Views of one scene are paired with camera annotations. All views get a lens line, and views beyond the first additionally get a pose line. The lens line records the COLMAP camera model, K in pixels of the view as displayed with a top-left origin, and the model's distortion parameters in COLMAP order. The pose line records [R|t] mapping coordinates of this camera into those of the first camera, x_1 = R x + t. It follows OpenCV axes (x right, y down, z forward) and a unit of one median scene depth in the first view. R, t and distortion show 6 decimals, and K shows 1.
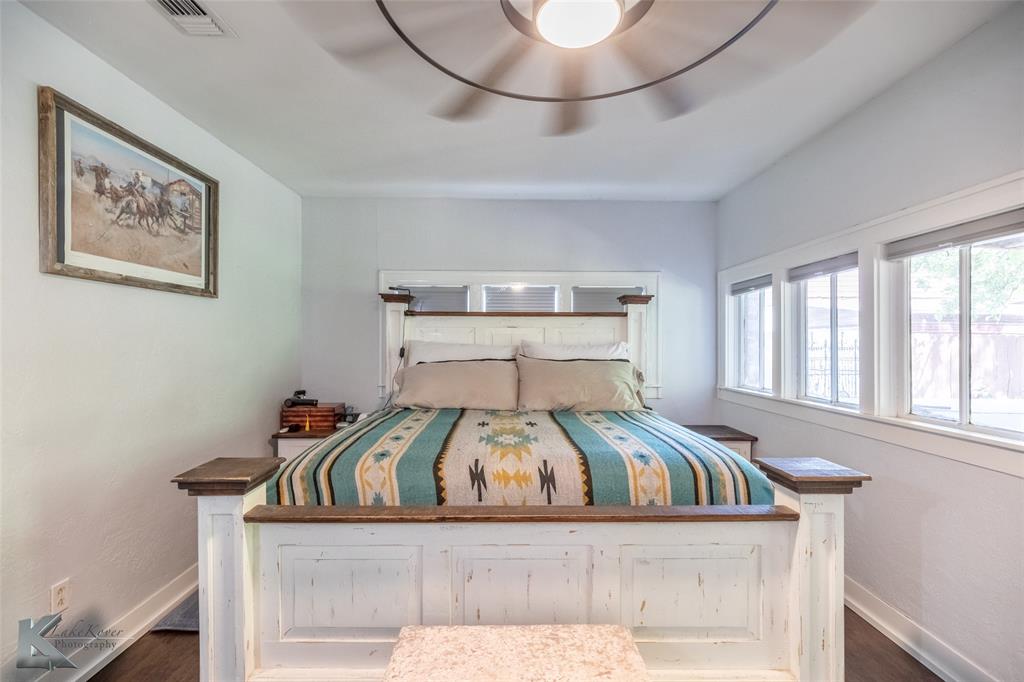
lens RADIAL K [[469.5, 0, 494.9], [0, 469.5, 344.9], [0, 0, 1]] dist [0.001422, 0.000032]
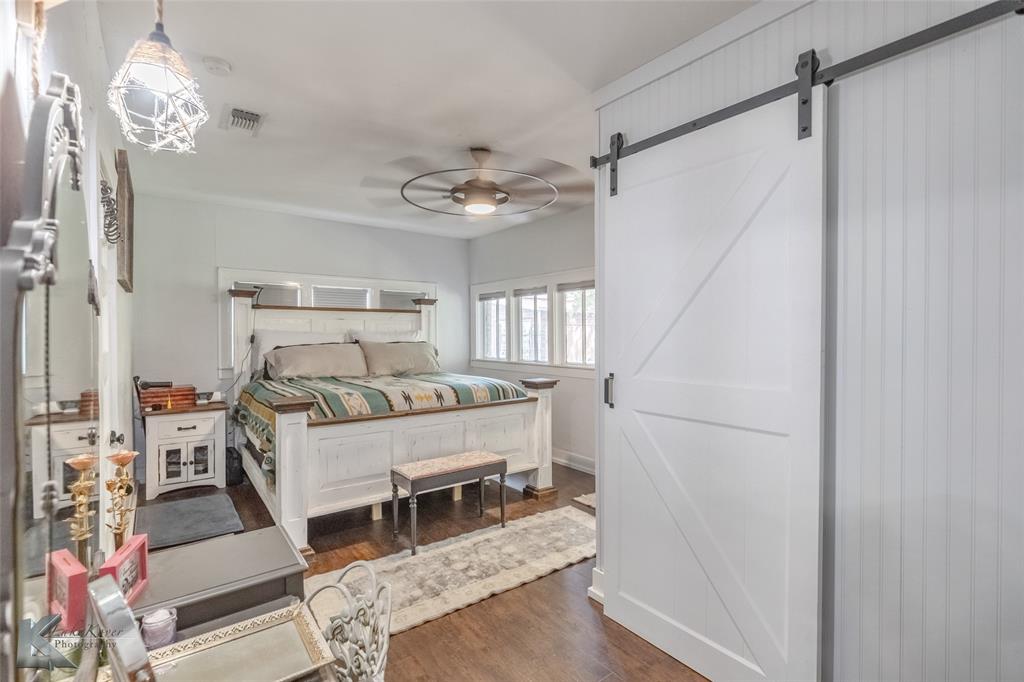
lens RADIAL K [[495.9, 0, 511.5], [0, 495.9, 337.5], [0, 0, 1]] dist [-0.001284, -0.000225]
pose [[0.799609, -0.008071, 0.600467, -0.455761], [0.005733, 0.999967, 0.005806, 0.008910], [-0.600494, -0.001200, 0.799629, -0.447997]]
